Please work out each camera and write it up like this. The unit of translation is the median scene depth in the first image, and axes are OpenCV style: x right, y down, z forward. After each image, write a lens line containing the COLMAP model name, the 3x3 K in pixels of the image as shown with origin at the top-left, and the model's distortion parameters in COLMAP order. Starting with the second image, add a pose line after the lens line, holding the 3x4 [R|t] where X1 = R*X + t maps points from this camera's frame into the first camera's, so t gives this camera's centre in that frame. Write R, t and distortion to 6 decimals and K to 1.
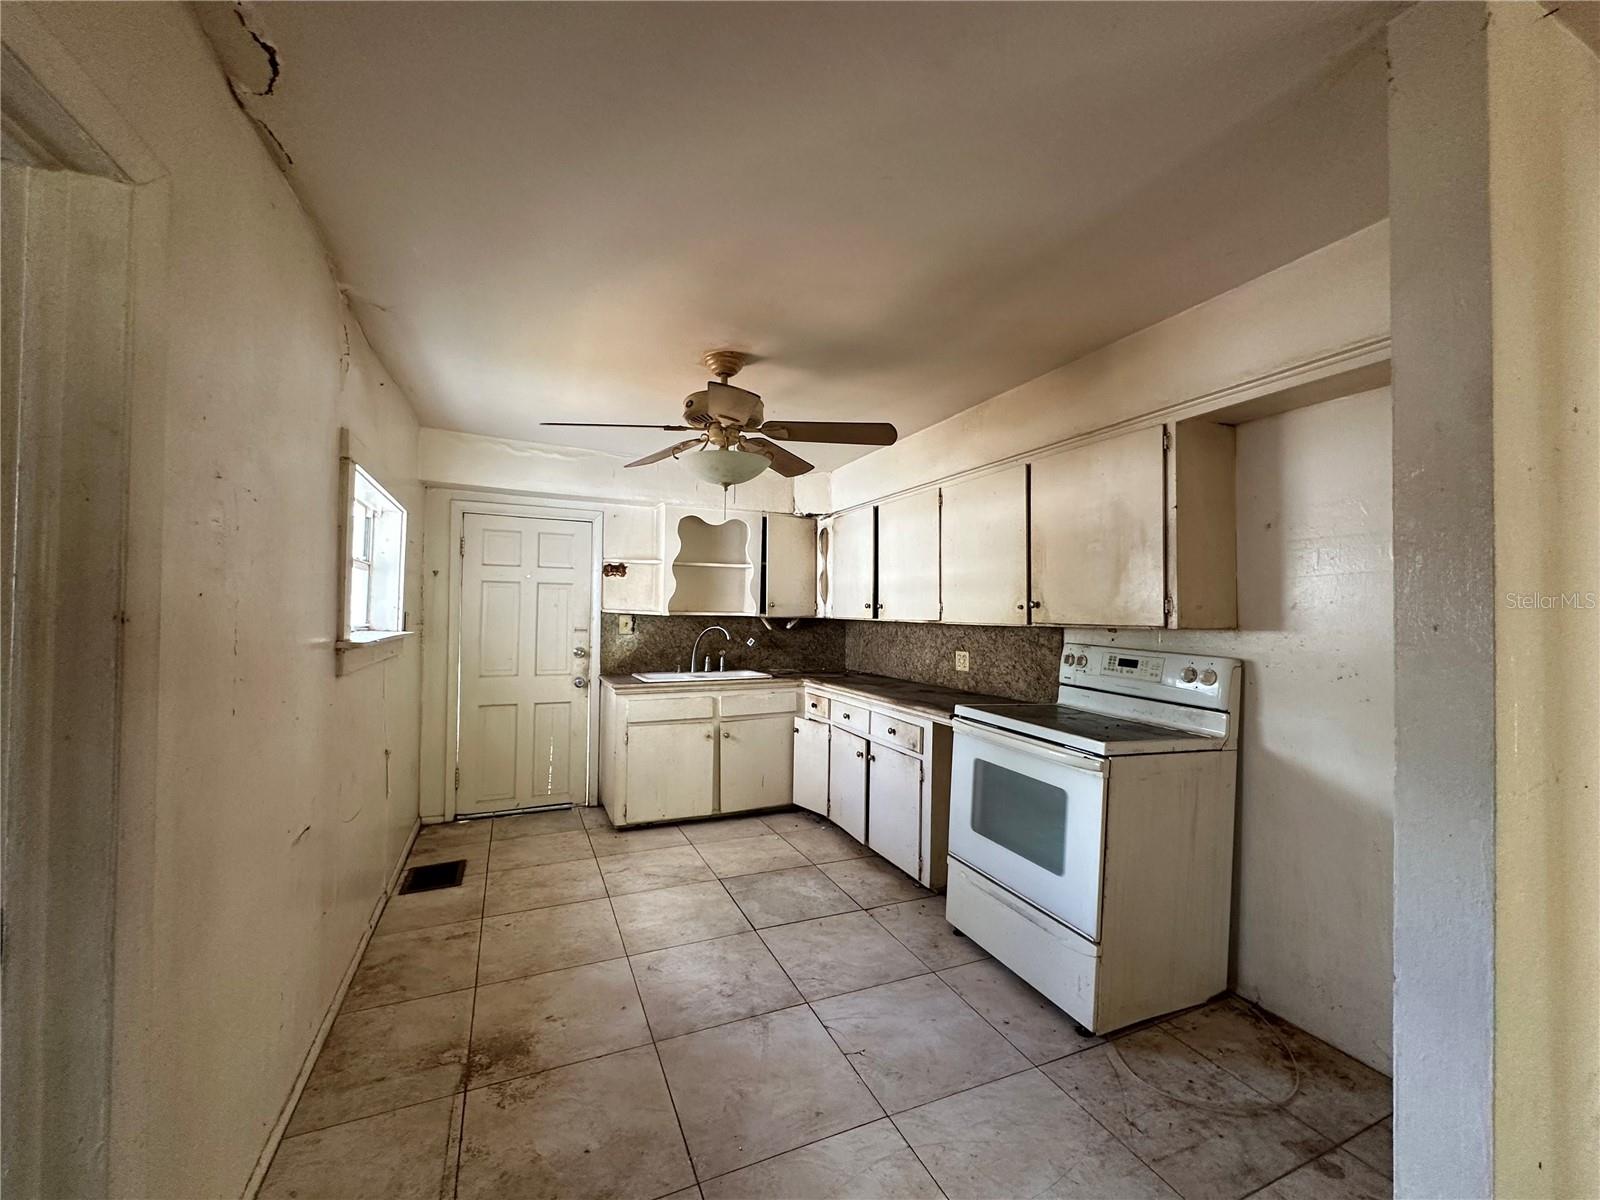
lens RADIAL K [[643.4, 0, 784.5], [0, 643.4, 600.6], [0, 0, 1]] dist [-0.006352, 0.001463]
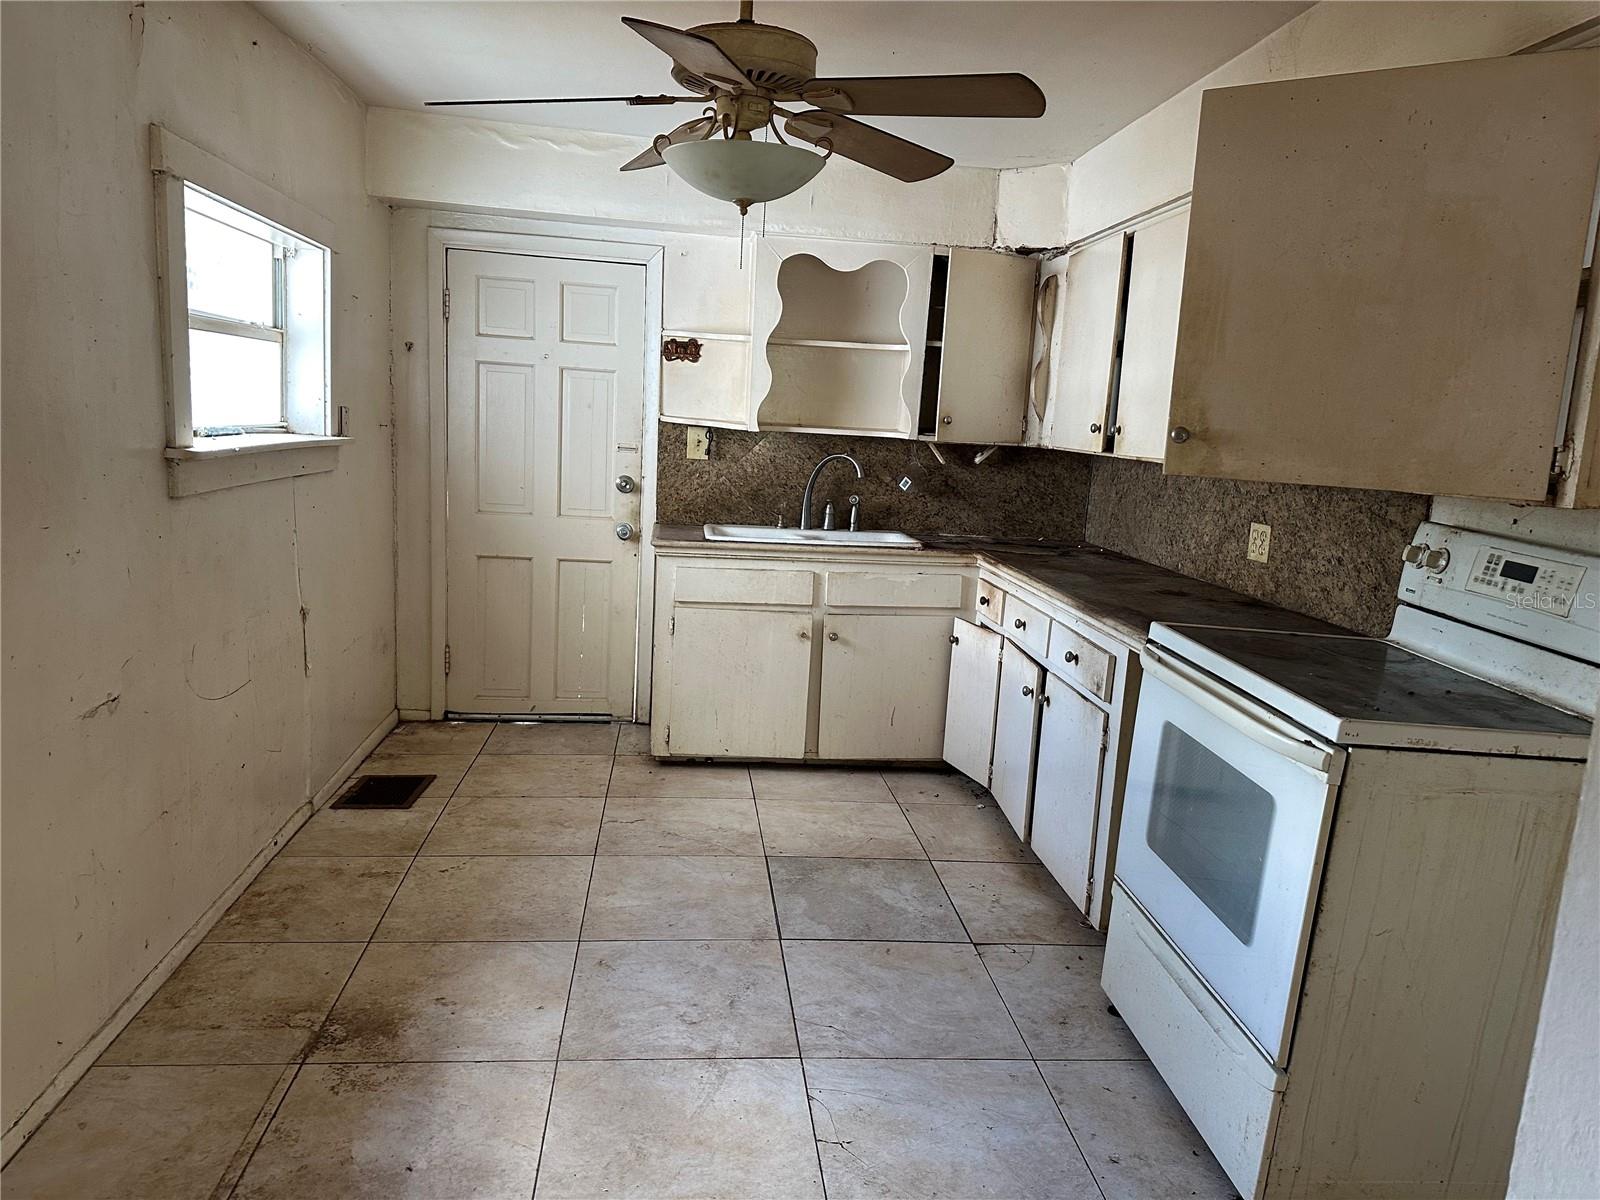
lens RADIAL K [[1114.2, 0, 787.6], [0, 1114.2, 611.3], [0, 0, 1]] dist [0.046912, -0.056759]
pose [[0.949242, 0.092042, -0.300780, 0.239260], [-0.034846, 0.981115, 0.190262, -0.014131], [0.312612, -0.170124, 0.934522, 0.023908]]
